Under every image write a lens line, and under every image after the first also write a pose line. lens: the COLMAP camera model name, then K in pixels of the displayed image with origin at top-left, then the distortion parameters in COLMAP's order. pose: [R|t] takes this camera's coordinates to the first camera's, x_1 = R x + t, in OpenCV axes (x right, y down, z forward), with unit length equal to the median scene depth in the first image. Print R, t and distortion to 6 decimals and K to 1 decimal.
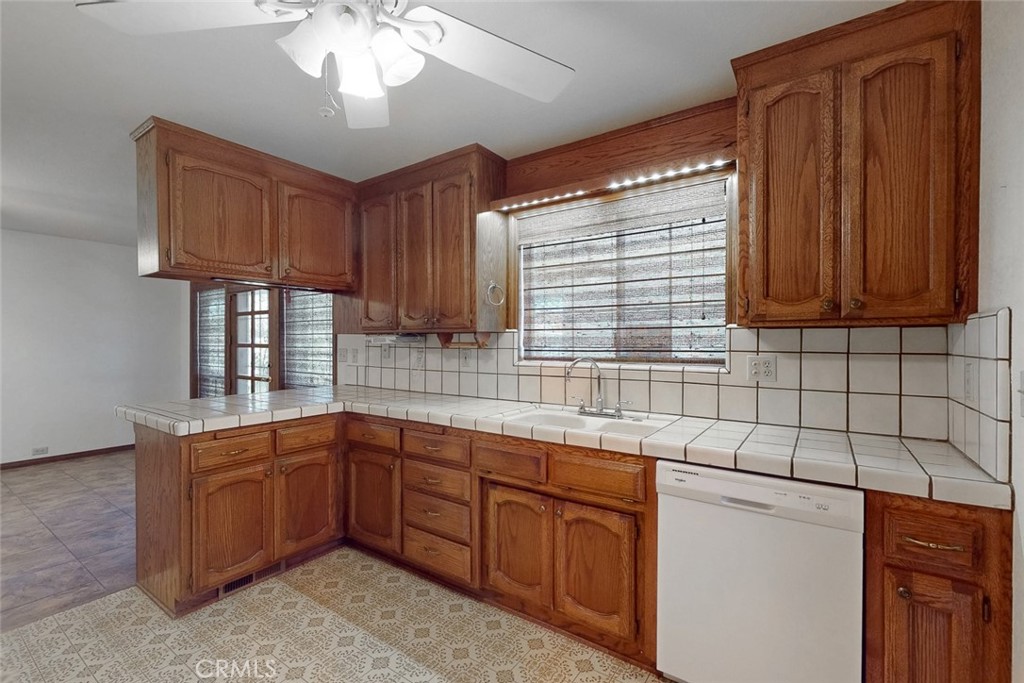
lens RADIAL K [[448.3, 0, 519.2], [0, 448.3, 342.1], [0, 0, 1]] dist [-0.000580, -0.000422]
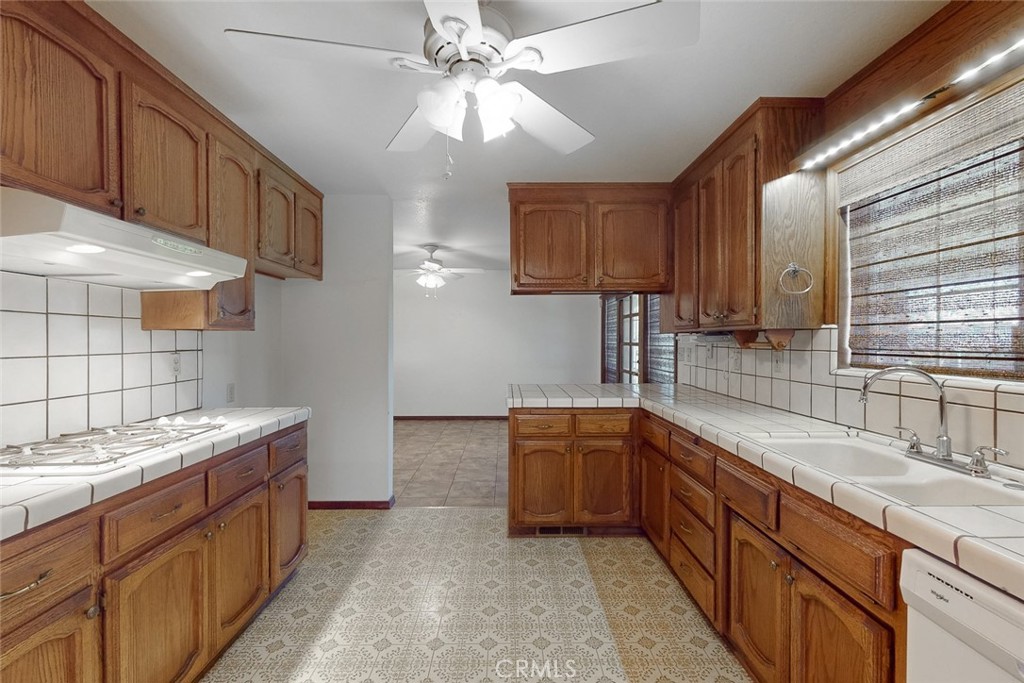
lens RADIAL K [[448.3, 0, 507.7], [0, 448.3, 341.8], [0, 0, 1]] dist [-0.000580, -0.000422]
pose [[0.569802, 0.004700, -0.821769, 0.308724], [-0.002593, 0.999989, 0.003921, -0.002076], [0.821778, -0.000103, 0.569808, 0.155783]]
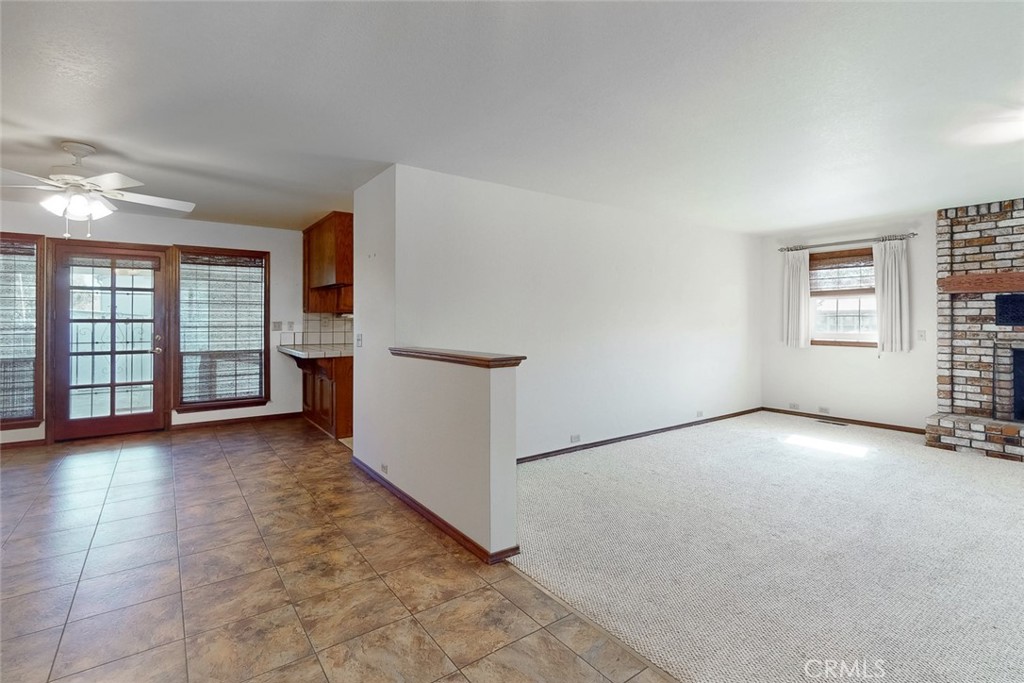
lens RADIAL K [[476.2, 0, 507.0], [0, 476.2, 309.1], [0, 0, 1]] dist [0.000751, -0.001037]
pose [[0.346654, 0.024003, 0.937686, -2.359723], [0.001146, 0.999661, -0.026013, 0.020511], [-0.937992, 0.010092, 0.346509, -0.390806]]
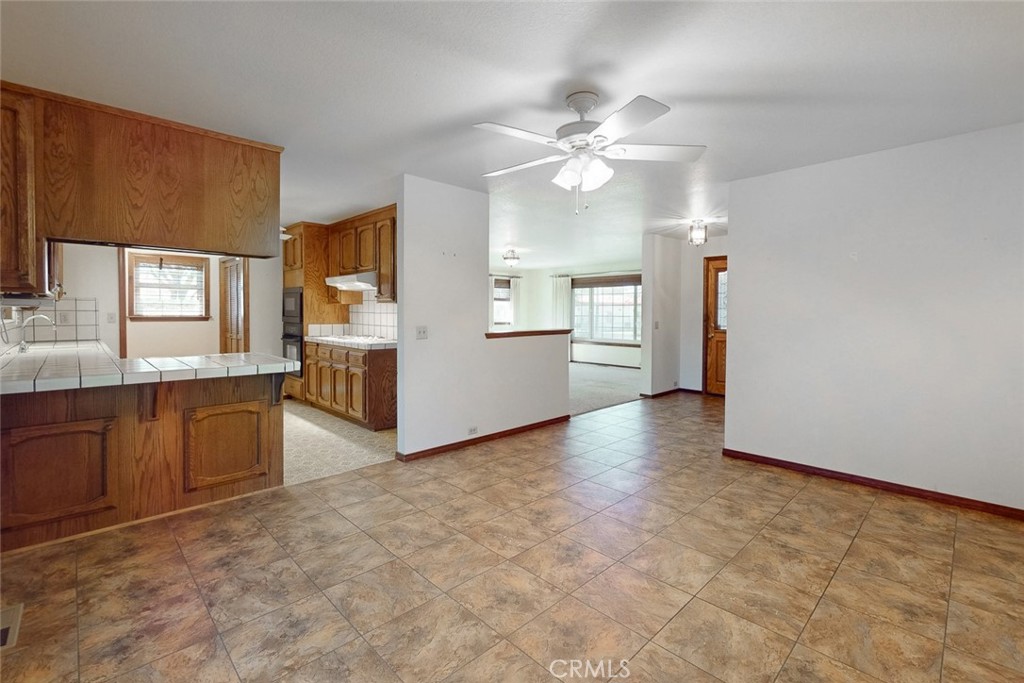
lens RADIAL K [[458.0, 0, 511.5], [0, 458.0, 321.2], [0, 0, 1]] dist [-0.000156, 0.001128]
pose [[-0.979292, -0.011884, 0.202106, -1.649616], [-0.007340, 0.999703, 0.023217, 0.005963], [-0.202322, 0.021253, -0.979088, 2.016597]]
